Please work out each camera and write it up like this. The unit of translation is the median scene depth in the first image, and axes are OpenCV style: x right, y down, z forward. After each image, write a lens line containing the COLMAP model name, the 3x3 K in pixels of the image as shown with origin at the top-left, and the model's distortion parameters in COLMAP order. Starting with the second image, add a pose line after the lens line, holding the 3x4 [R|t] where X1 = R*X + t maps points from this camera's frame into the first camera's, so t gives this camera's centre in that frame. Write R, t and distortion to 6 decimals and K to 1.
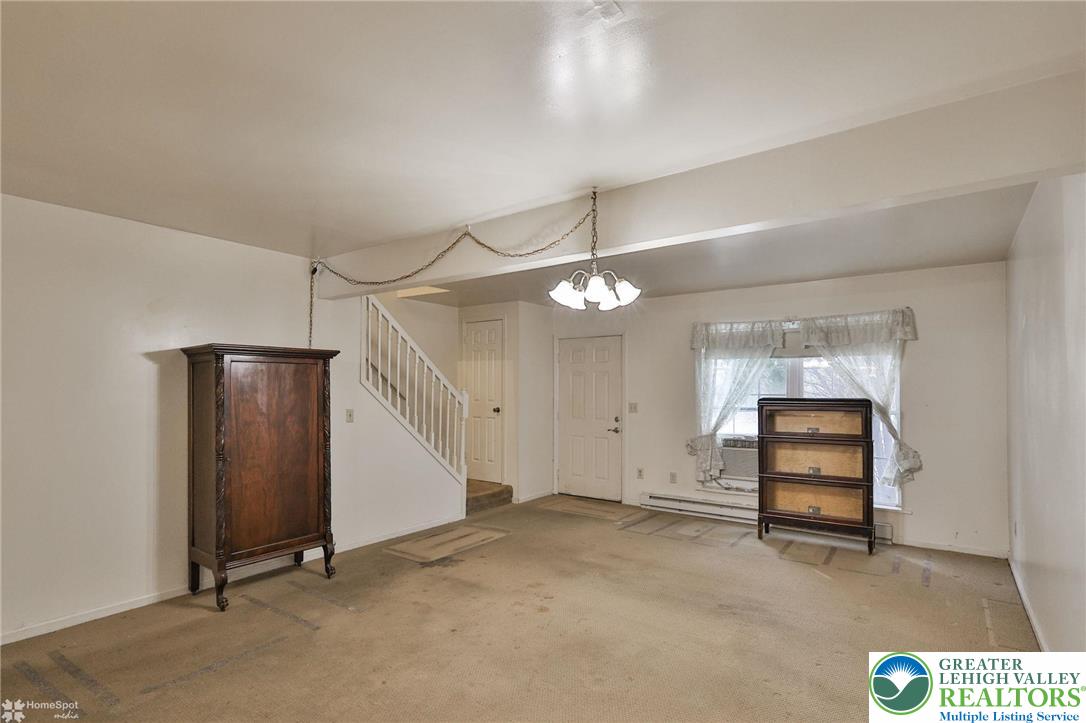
lens RADIAL K [[533.0, 0, 537.2], [0, 533.0, 371.5], [0, 0, 1]] dist [-0.000990, 0.000422]
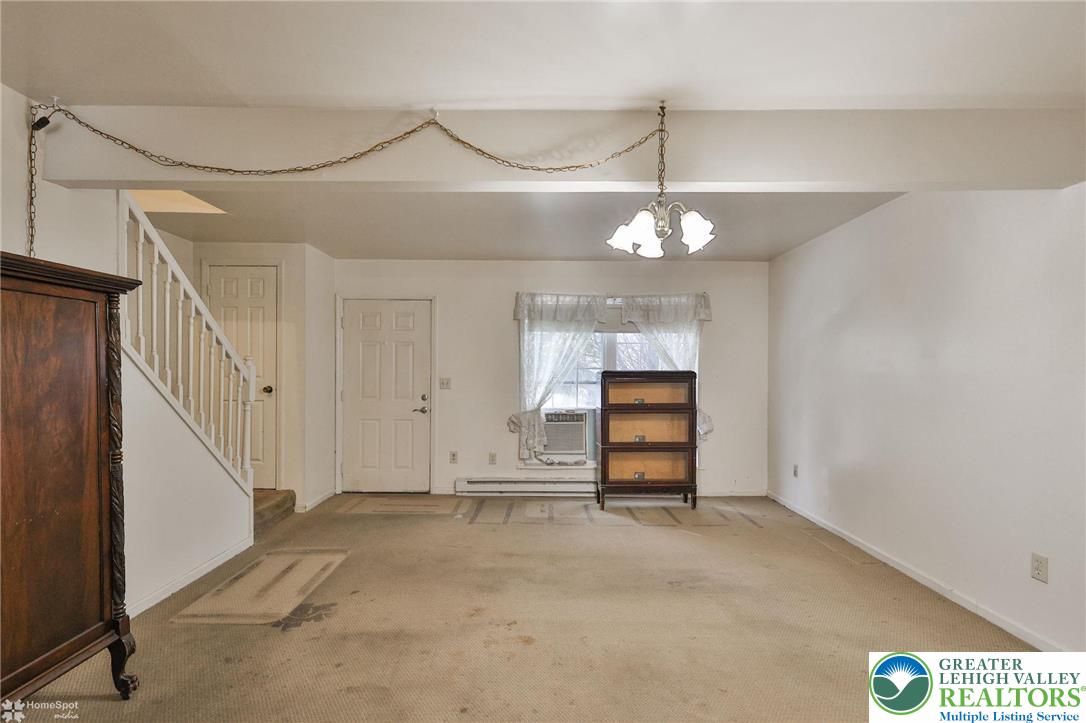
lens RADIAL K [[544.3, 0, 528.7], [0, 544.3, 366.7], [0, 0, 1]] dist [0.001980, 0.000482]
pose [[0.809517, 0.004662, 0.587079, -0.313663], [-0.021557, 0.999530, 0.021787, 0.023365], [-0.586701, -0.030292, 0.809237, 0.260052]]
